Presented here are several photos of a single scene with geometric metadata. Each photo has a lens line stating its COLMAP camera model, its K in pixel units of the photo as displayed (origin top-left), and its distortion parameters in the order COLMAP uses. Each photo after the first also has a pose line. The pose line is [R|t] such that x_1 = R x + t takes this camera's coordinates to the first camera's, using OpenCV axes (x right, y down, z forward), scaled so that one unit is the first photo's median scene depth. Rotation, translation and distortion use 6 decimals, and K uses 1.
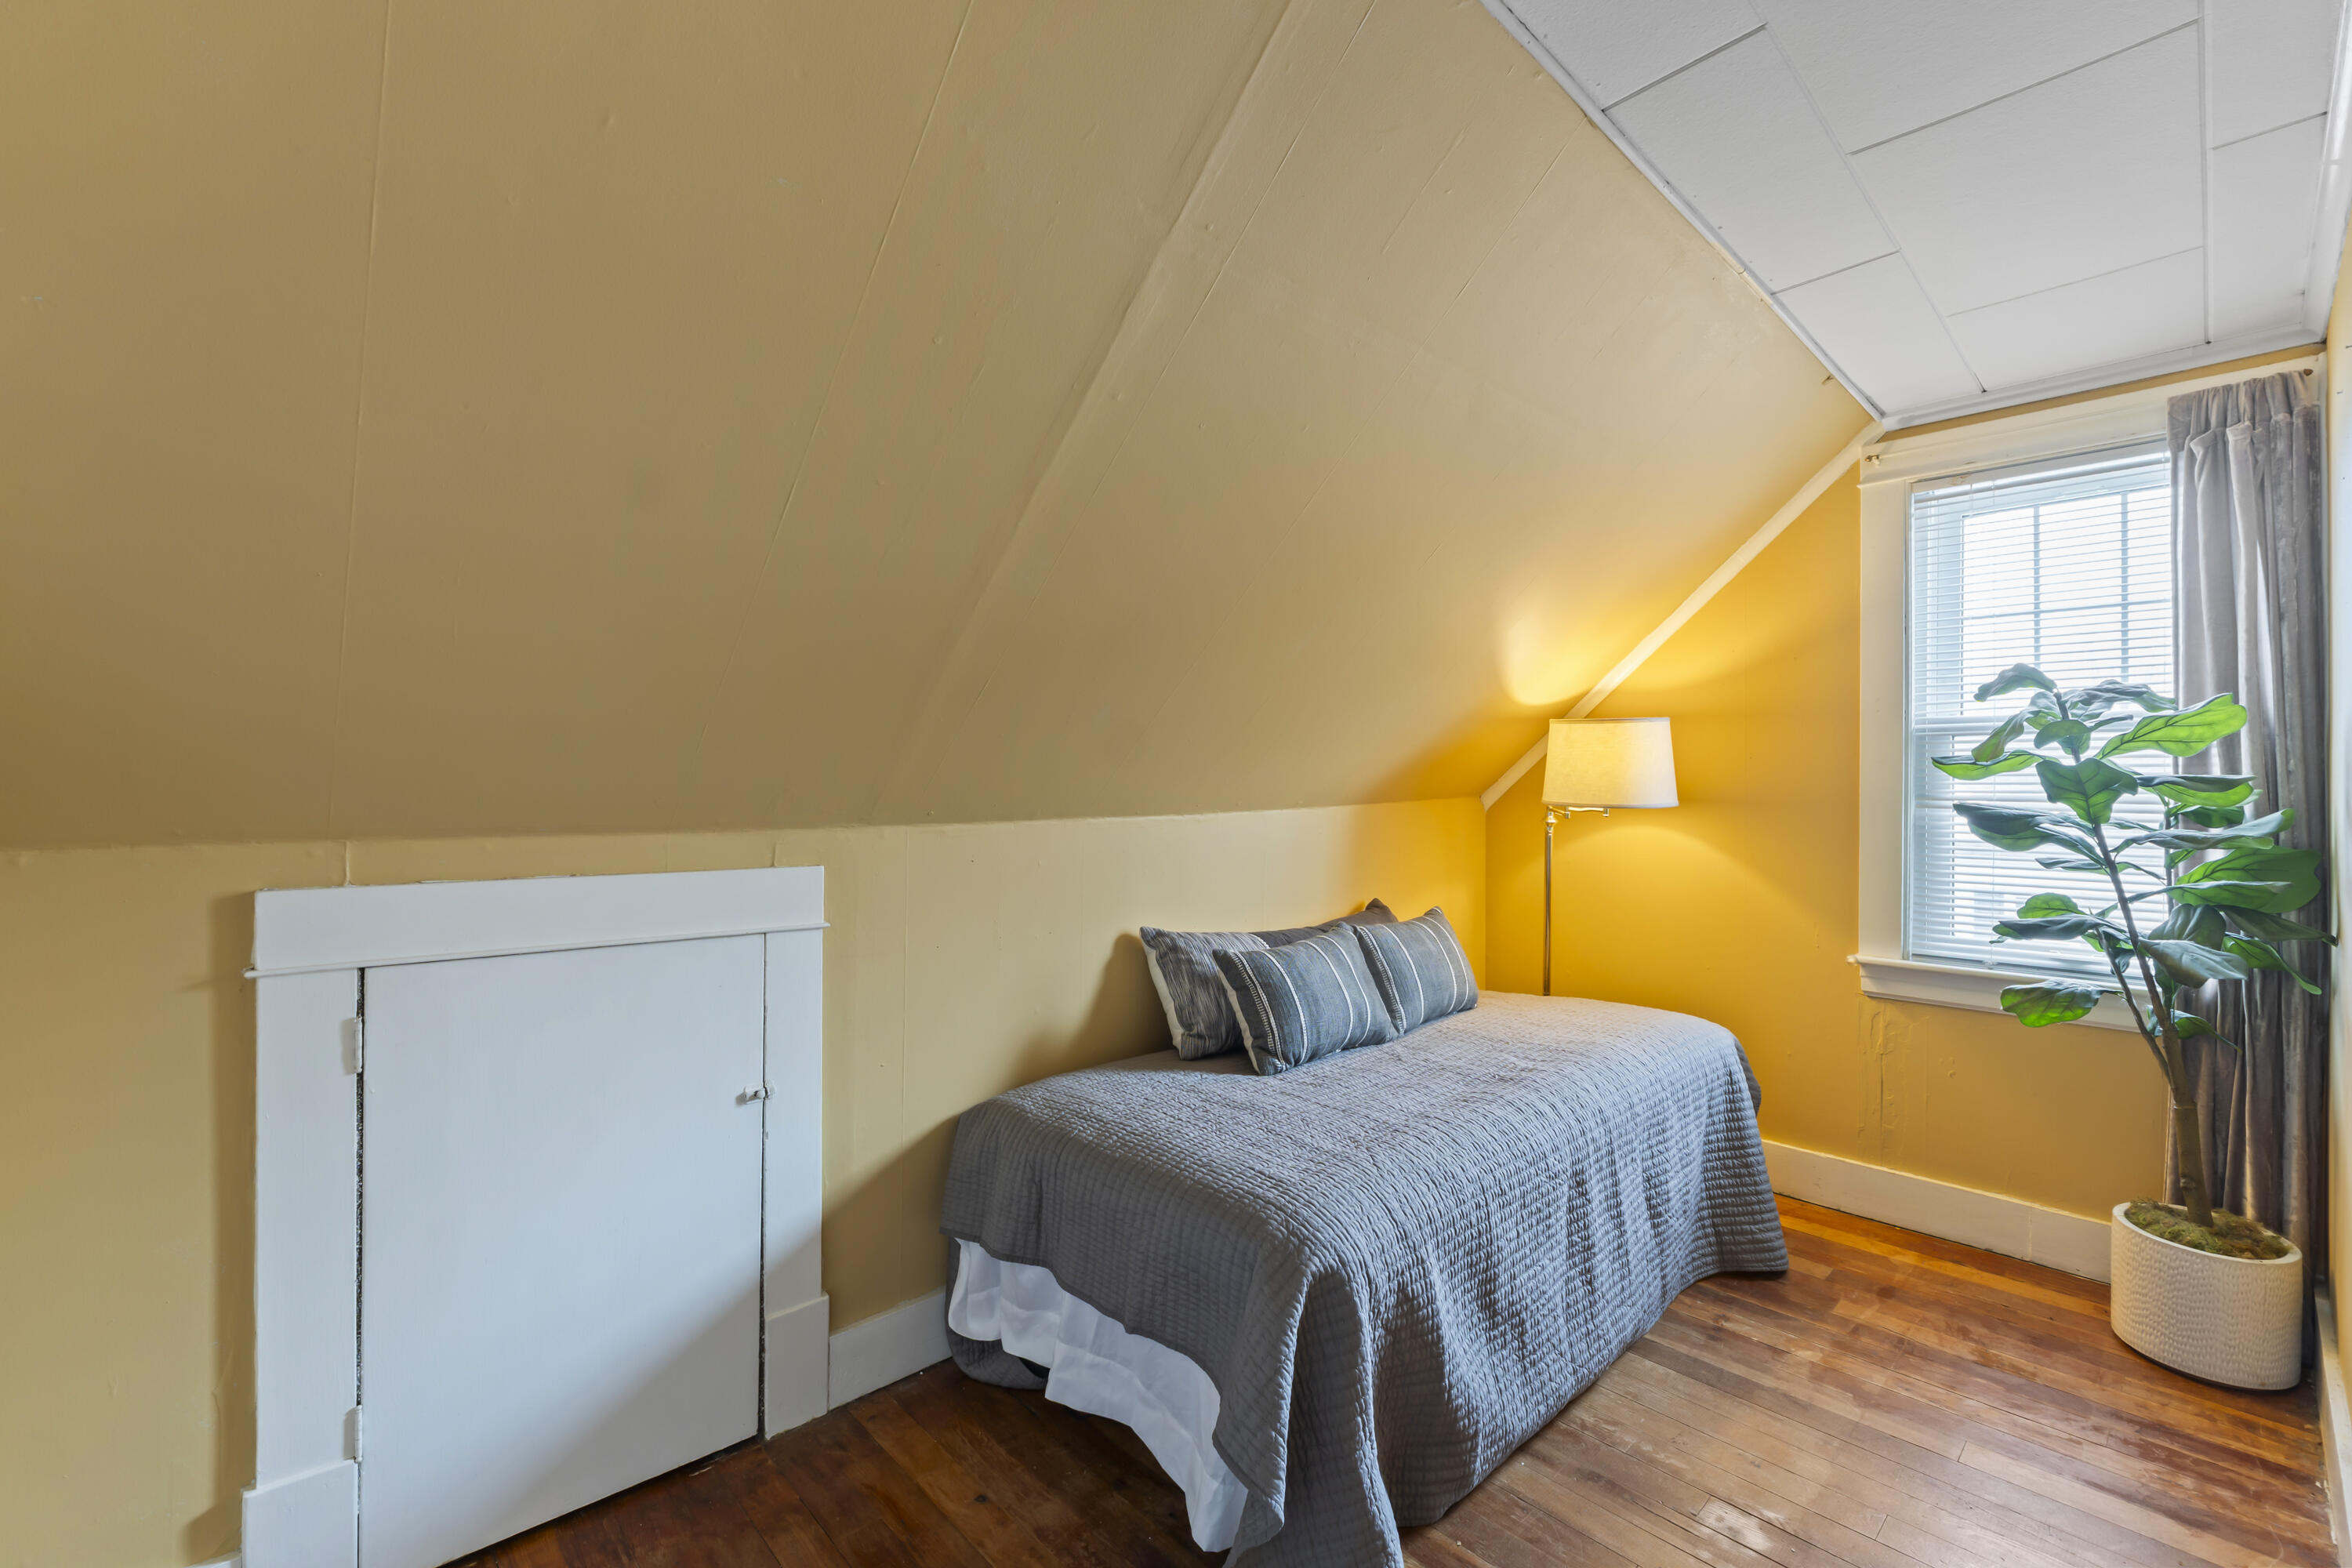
lens RADIAL K [[995.0, 0, 1170.7], [0, 995.0, 780.1], [0, 0, 1]] dist [-0.004693, -0.000662]
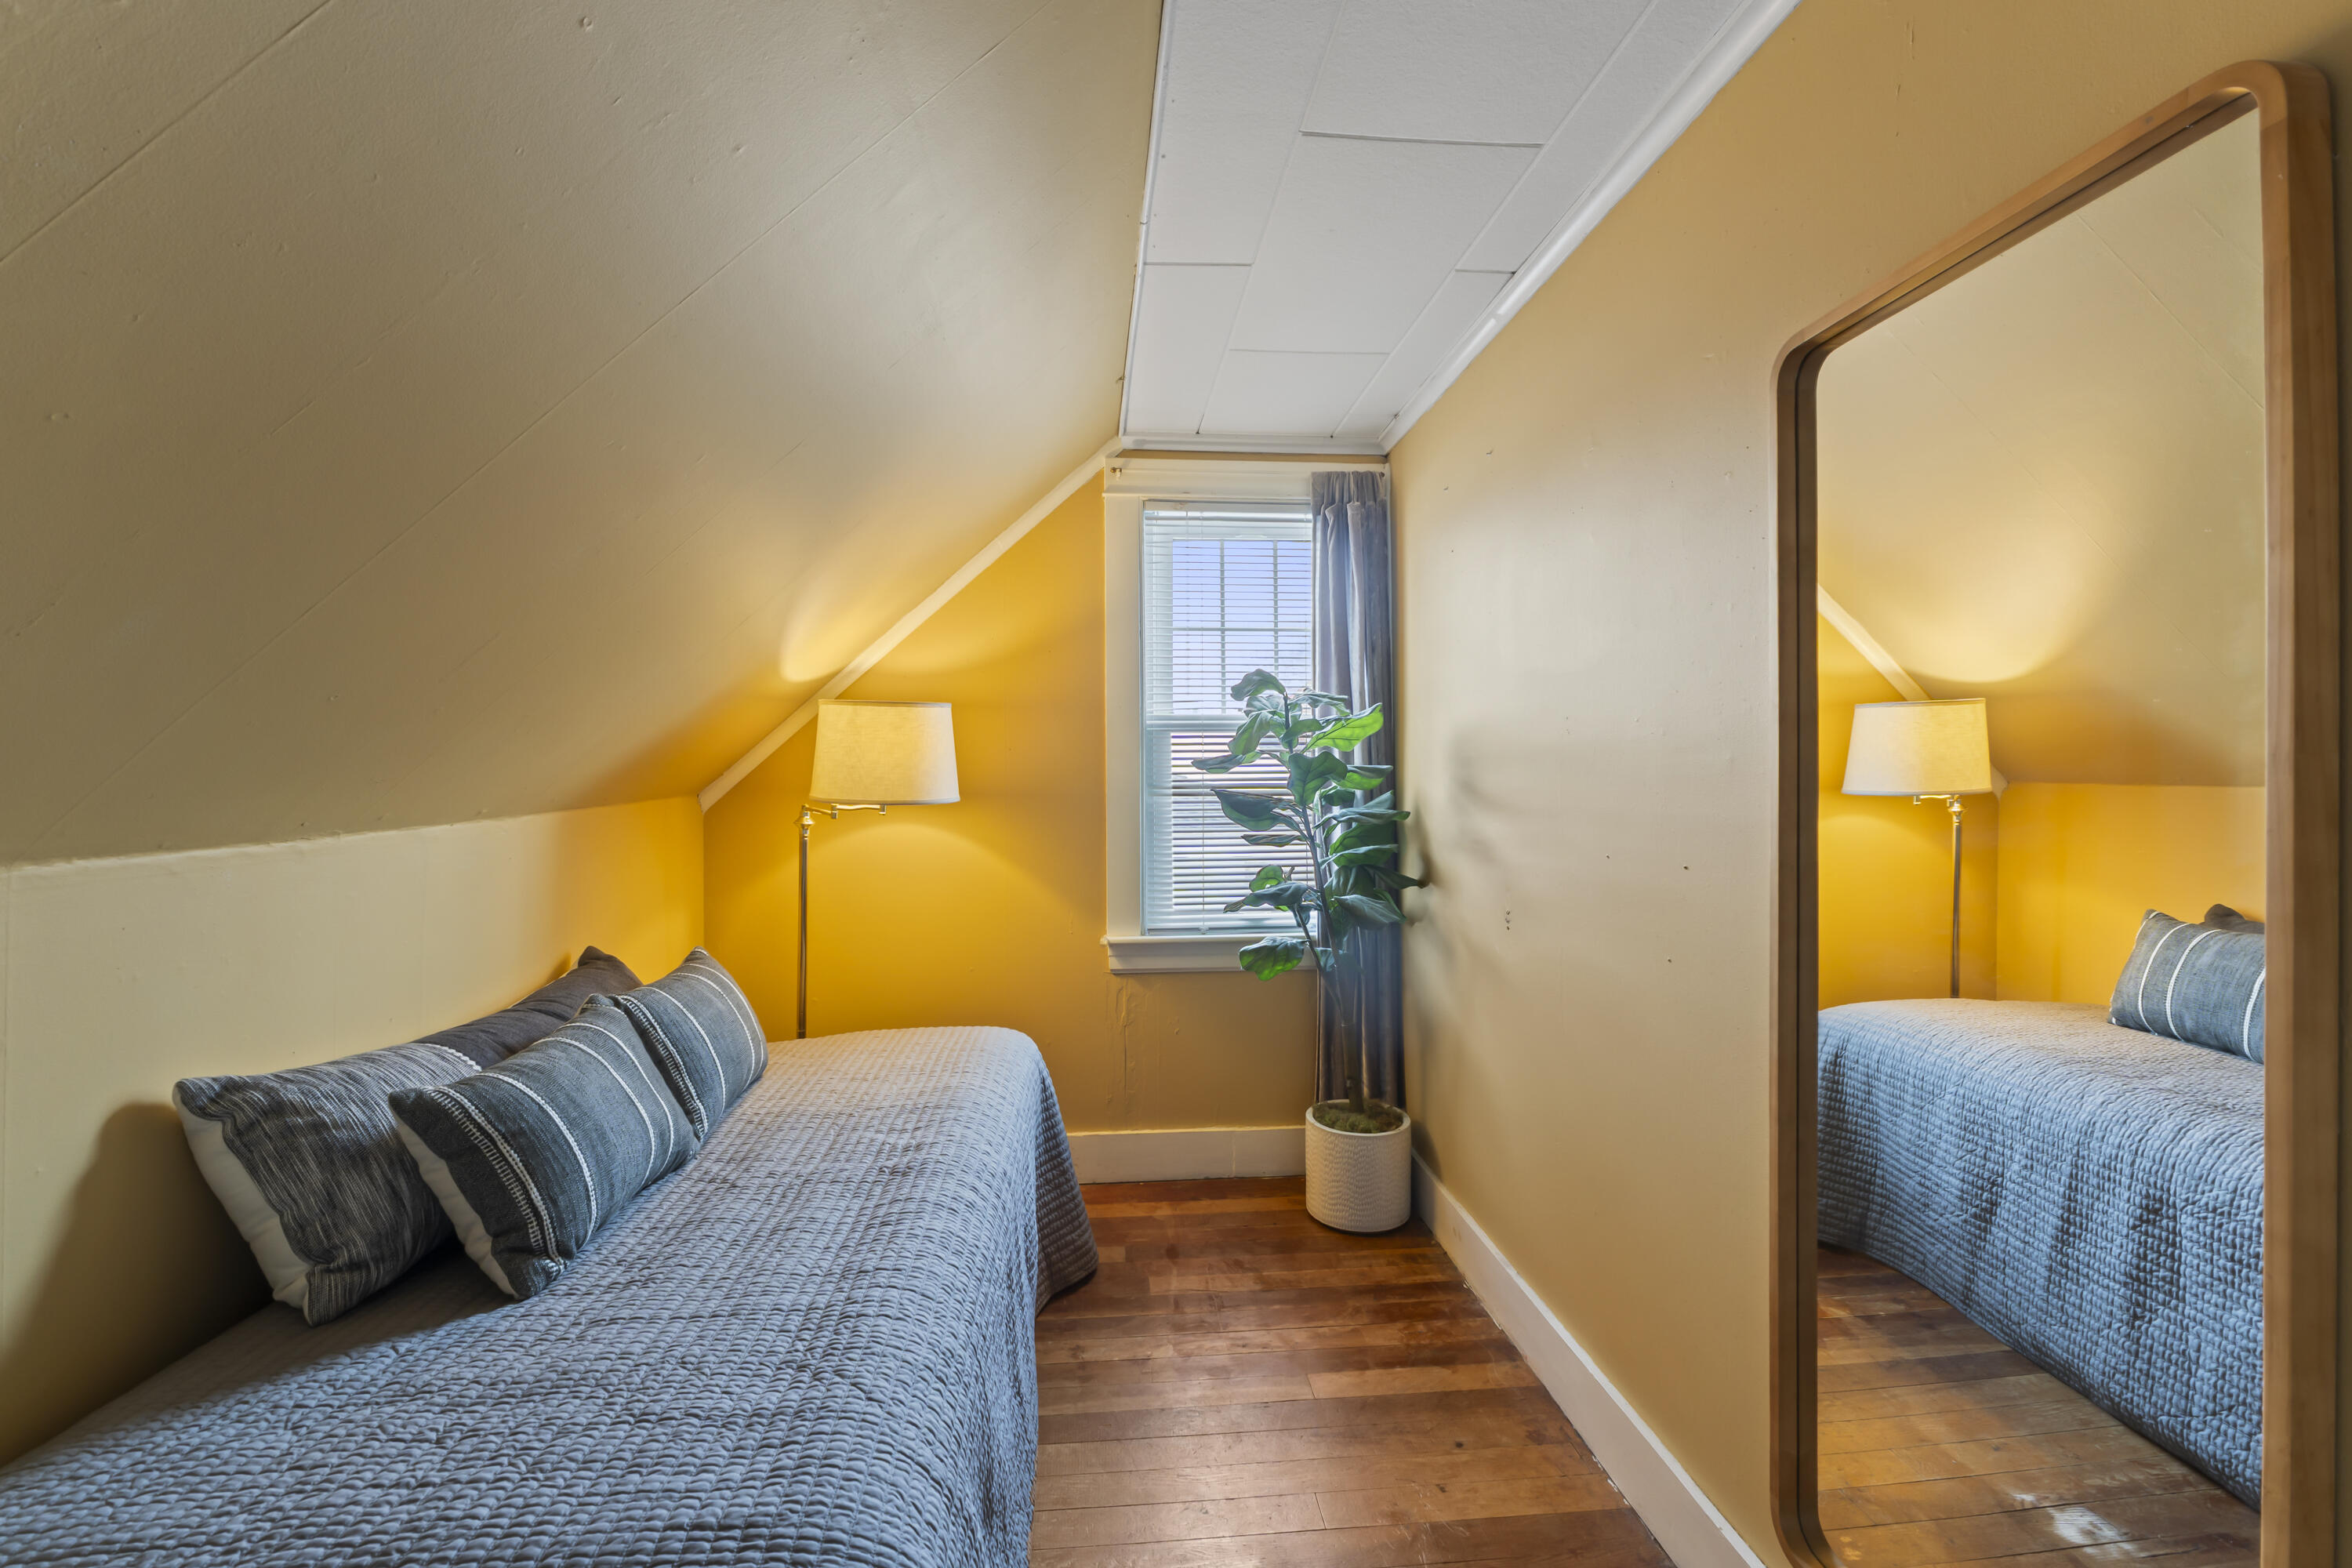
lens RADIAL K [[995.0, 0, 1178.1], [0, 995.0, 769.1], [0, 0, 1]] dist [-0.004693, -0.000662]
pose [[0.614476, -0.002782, 0.788930, -0.114962], [0.007162, 0.999972, -0.002052, 0.000545], [-0.788903, 0.006911, 0.614479, 0.337942]]
